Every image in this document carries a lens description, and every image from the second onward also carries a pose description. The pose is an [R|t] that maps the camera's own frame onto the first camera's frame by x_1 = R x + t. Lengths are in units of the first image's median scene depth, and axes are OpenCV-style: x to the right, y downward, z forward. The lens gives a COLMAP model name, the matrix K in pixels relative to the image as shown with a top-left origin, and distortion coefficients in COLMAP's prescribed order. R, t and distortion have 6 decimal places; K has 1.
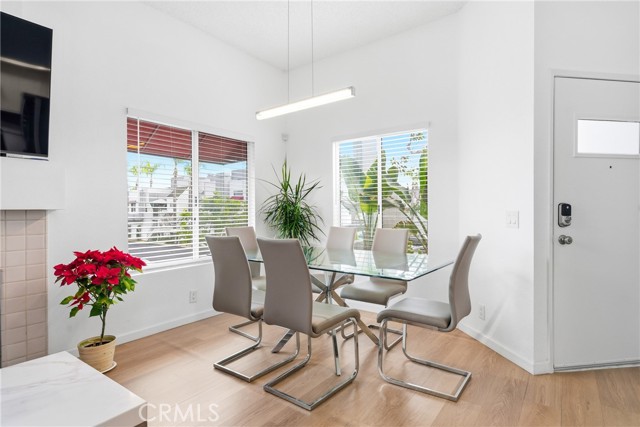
lens RADIAL K [[323.8, 0, 337.2], [0, 323.8, 212.6], [0, 0, 1]] dist [0.000839, 0.000393]
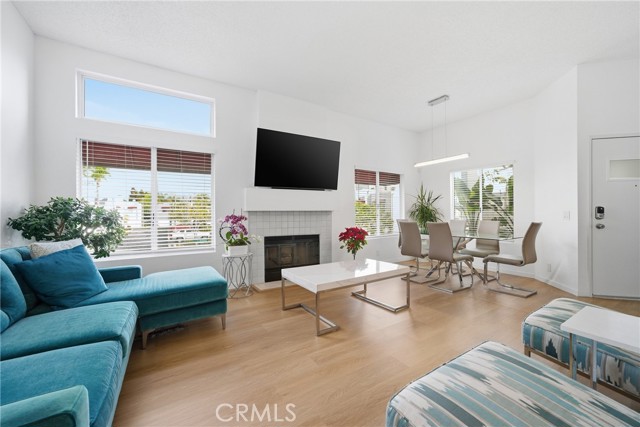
lens RADIAL K [[259.3, 0, 323.4], [0, 259.3, 212.8], [0, 0, 1]] dist [-0.000410, 0.000160]
pose [[0.926599, -0.000339, -0.376050, -0.156387], [0.000565, 1.000000, 0.000493, 0.004314], [0.376050, -0.000669, 0.926599, -0.737412]]
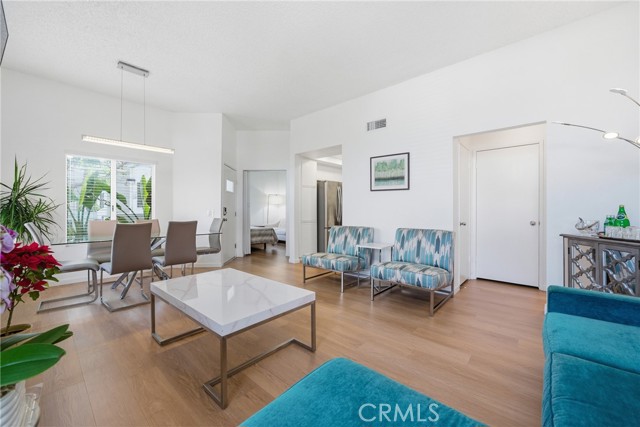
lens RADIAL K [[259.3, 0, 323.4], [0, 259.3, 212.8], [0, 0, 1]] dist [-0.000410, 0.000160]
pose [[0.091671, -0.008207, 0.995756, -1.182182], [0.006126, 0.999952, 0.007678, 0.007031], [-0.995771, 0.005396, 0.091717, -0.079209]]
